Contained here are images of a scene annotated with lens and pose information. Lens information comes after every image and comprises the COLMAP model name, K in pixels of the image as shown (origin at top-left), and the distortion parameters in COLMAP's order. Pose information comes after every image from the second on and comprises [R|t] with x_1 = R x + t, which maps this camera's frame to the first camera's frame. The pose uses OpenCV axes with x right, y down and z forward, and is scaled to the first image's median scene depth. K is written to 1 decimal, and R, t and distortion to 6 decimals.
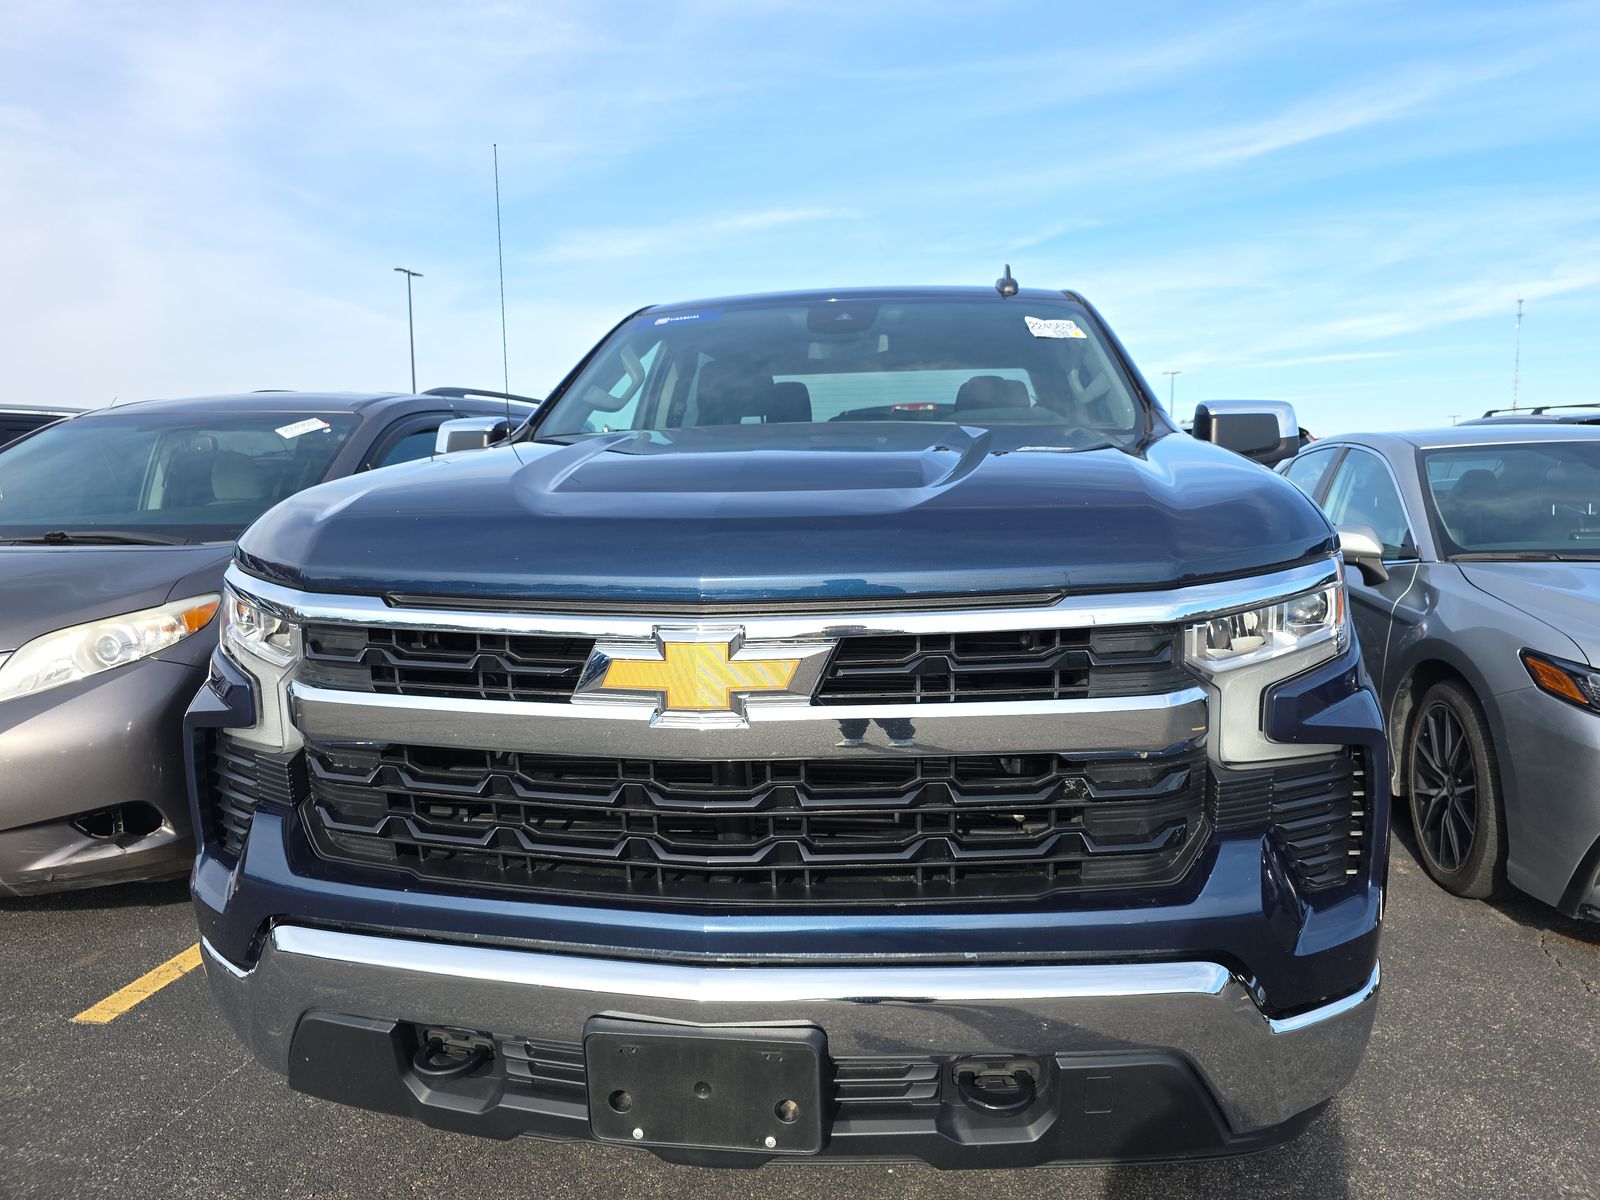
lens RADIAL K [[1072.9, 0, 832.0], [0, 1072.9, 580.5], [0, 0, 1]] dist [0.076450, -0.075891]
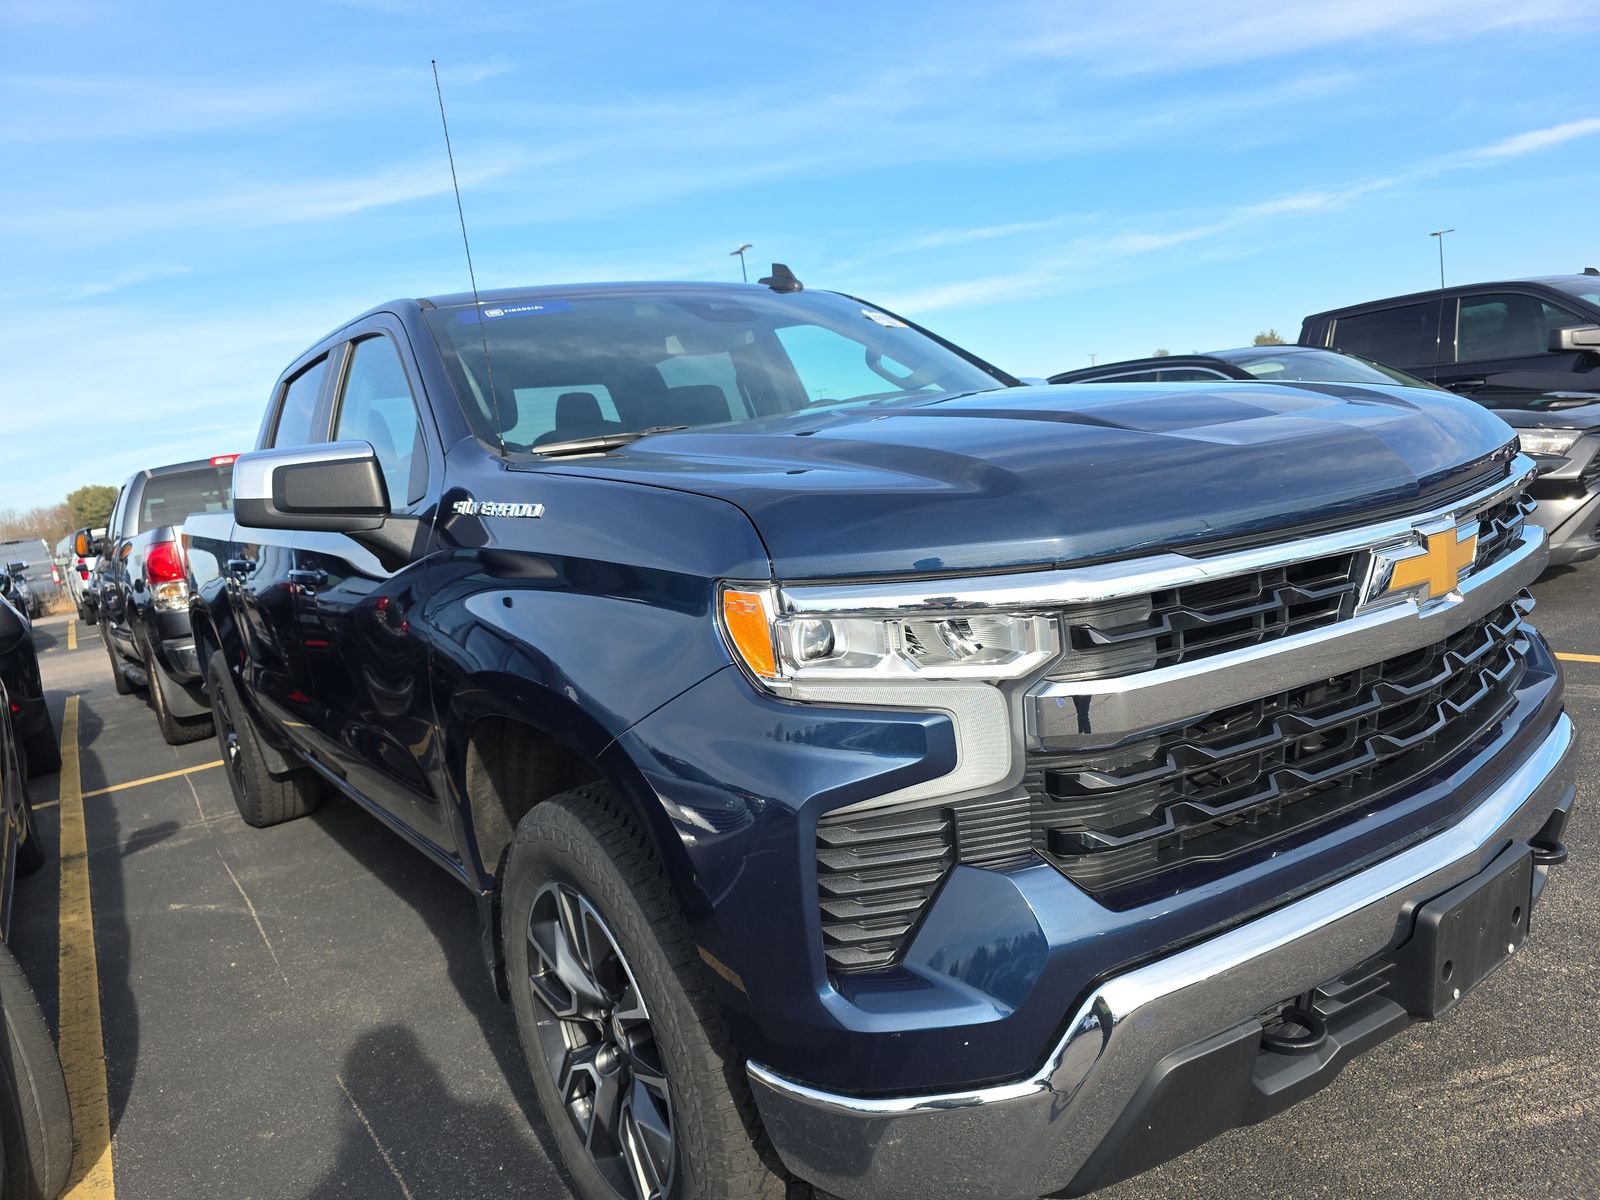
lens RADIAL K [[1072.9, 0, 832.0], [0, 1072.9, 580.5], [0, 0, 1]] dist [0.076450, -0.075891]
pose [[0.722643, -0.162884, 0.671755, -1.206893], [0.194832, 0.980433, 0.028140, -0.041987], [-0.663194, 0.110545, 0.740239, 0.528341]]
